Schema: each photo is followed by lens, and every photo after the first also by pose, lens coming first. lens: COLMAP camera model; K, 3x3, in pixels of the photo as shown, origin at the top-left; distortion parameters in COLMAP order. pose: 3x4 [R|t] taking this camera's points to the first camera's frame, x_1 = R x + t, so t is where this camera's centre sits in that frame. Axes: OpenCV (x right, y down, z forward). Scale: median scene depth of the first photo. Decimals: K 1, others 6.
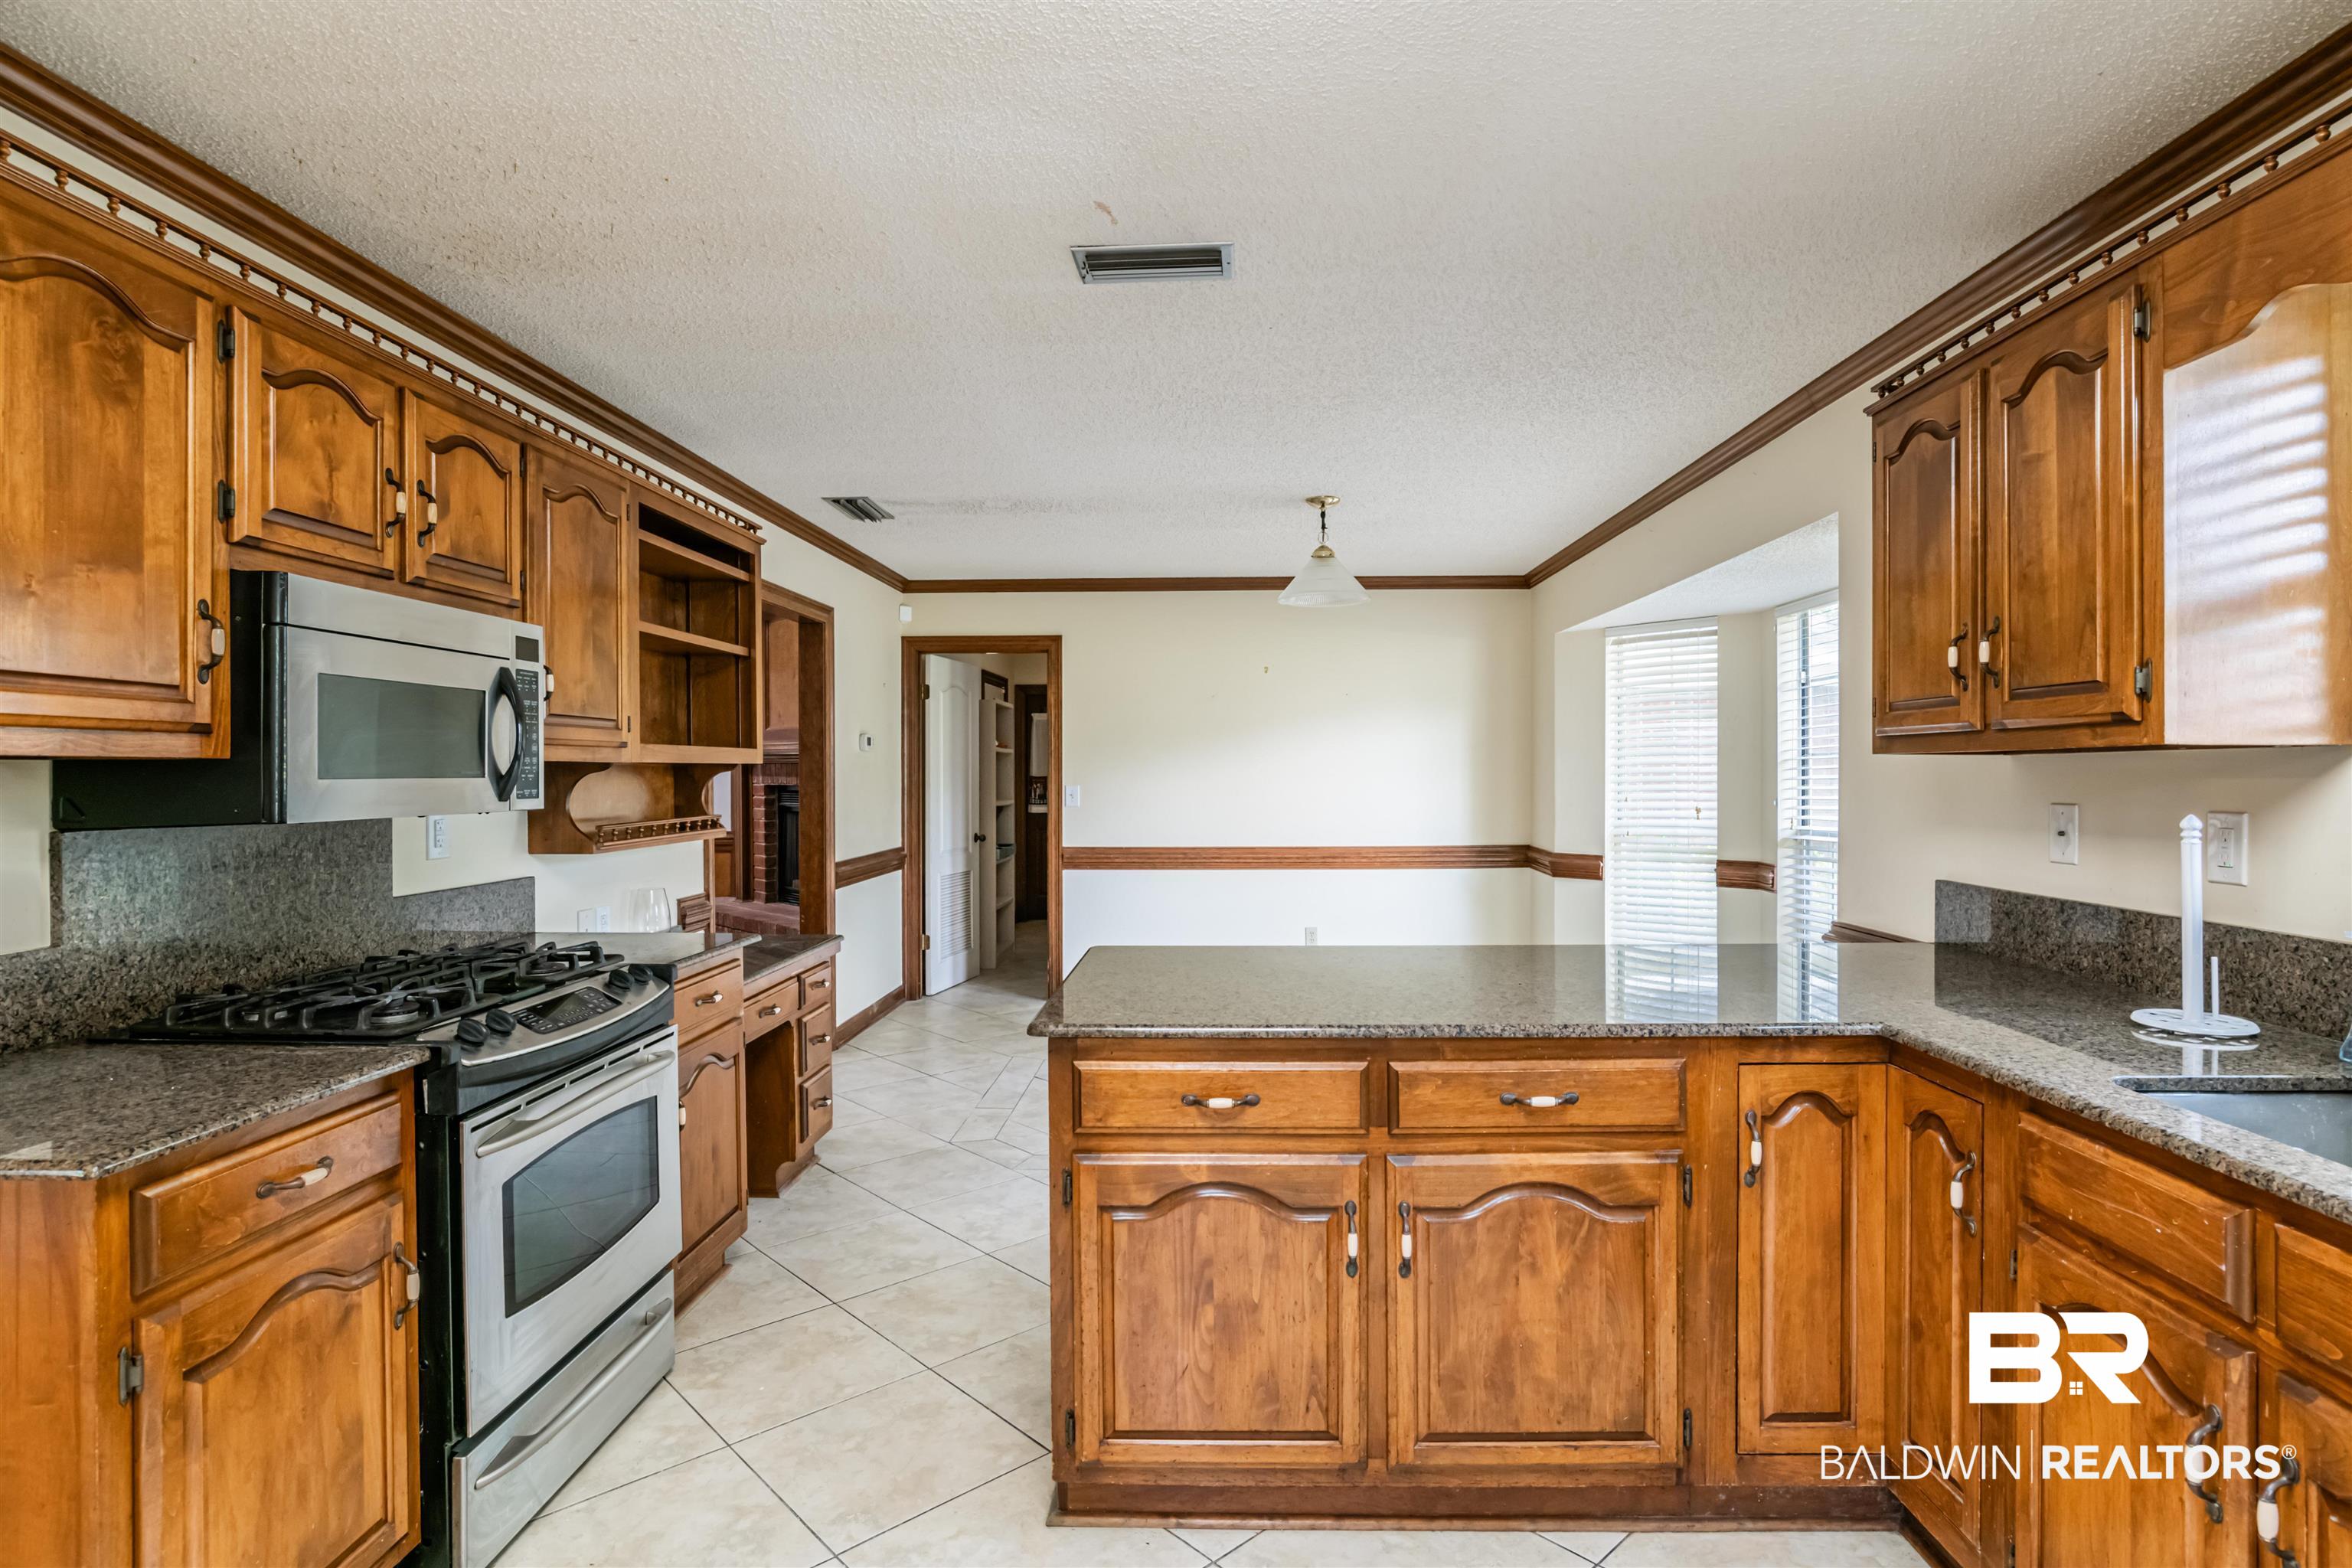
lens RADIAL K [[1201.6, 0, 1195.5], [0, 1201.6, 777.5], [0, 0, 1]] dist [-0.054703, 0.023994]
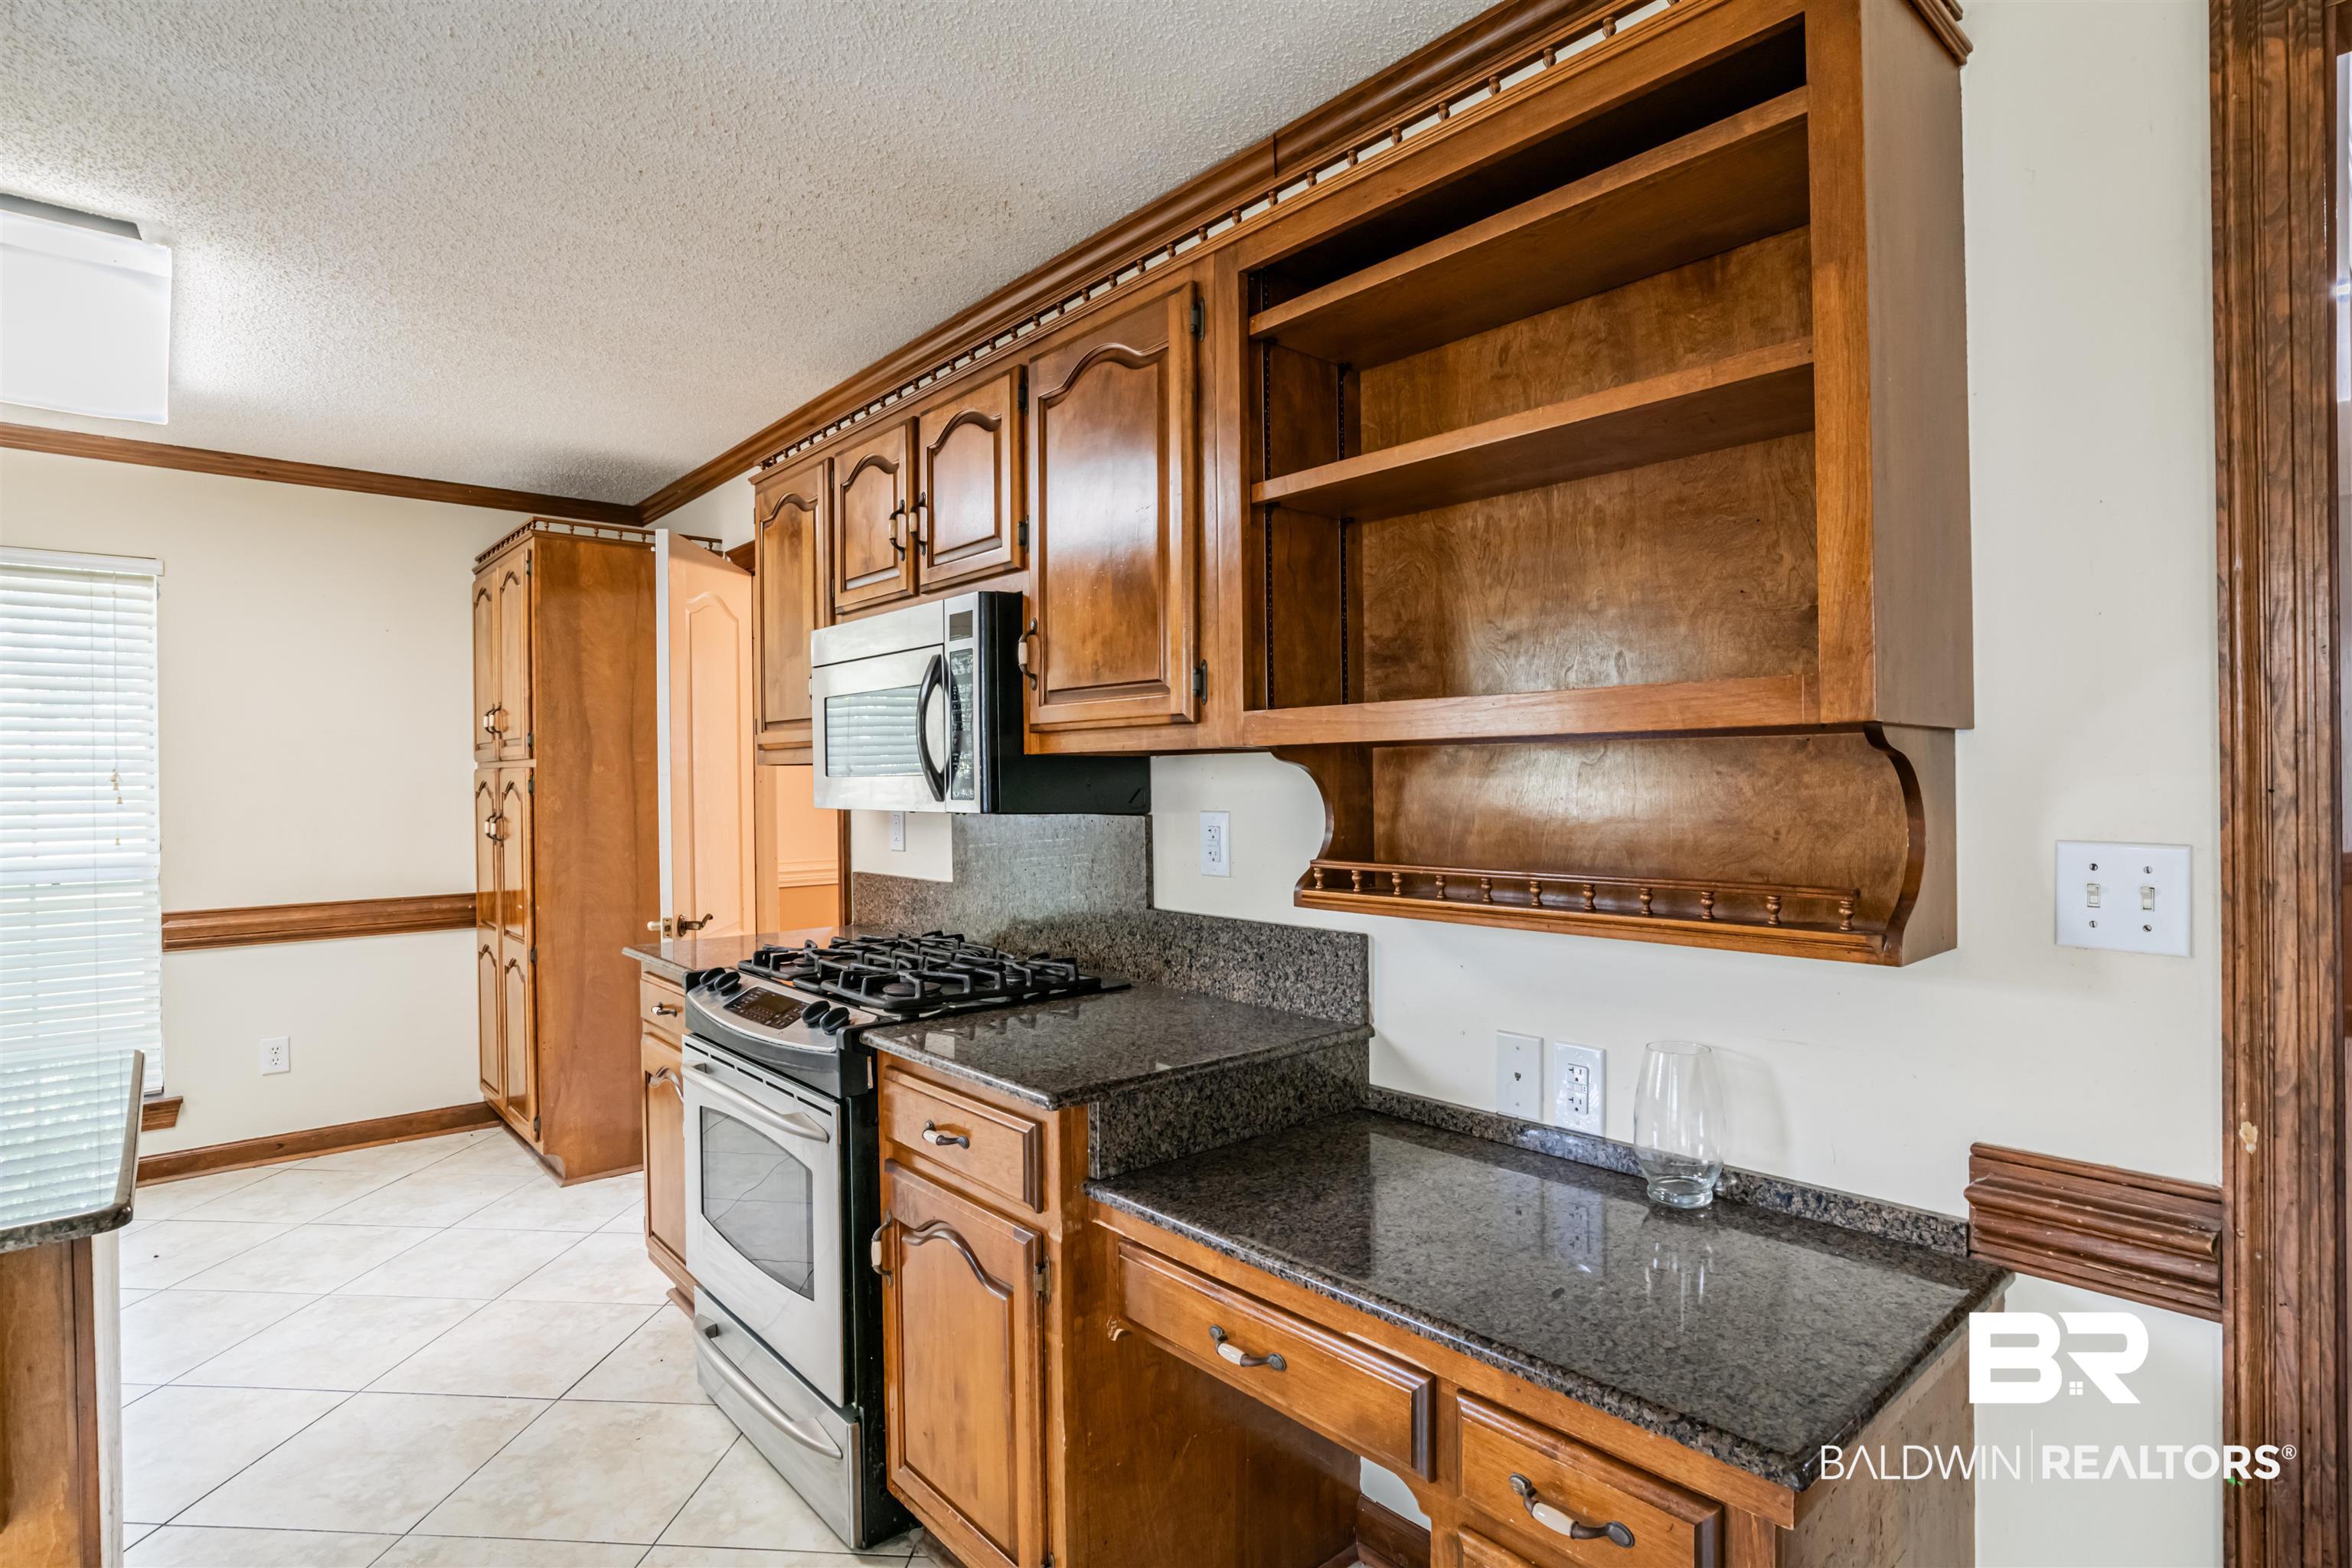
lens RADIAL K [[1201.6, 0, 1195.5], [0, 1201.6, 777.5], [0, 0, 1]] dist [-0.054703, 0.023994]
pose [[-0.735974, 0.012021, -0.676903, -0.136996], [0.009584, 0.999927, 0.007338, -0.004078], [0.676942, -0.001087, -0.736036, 2.397080]]
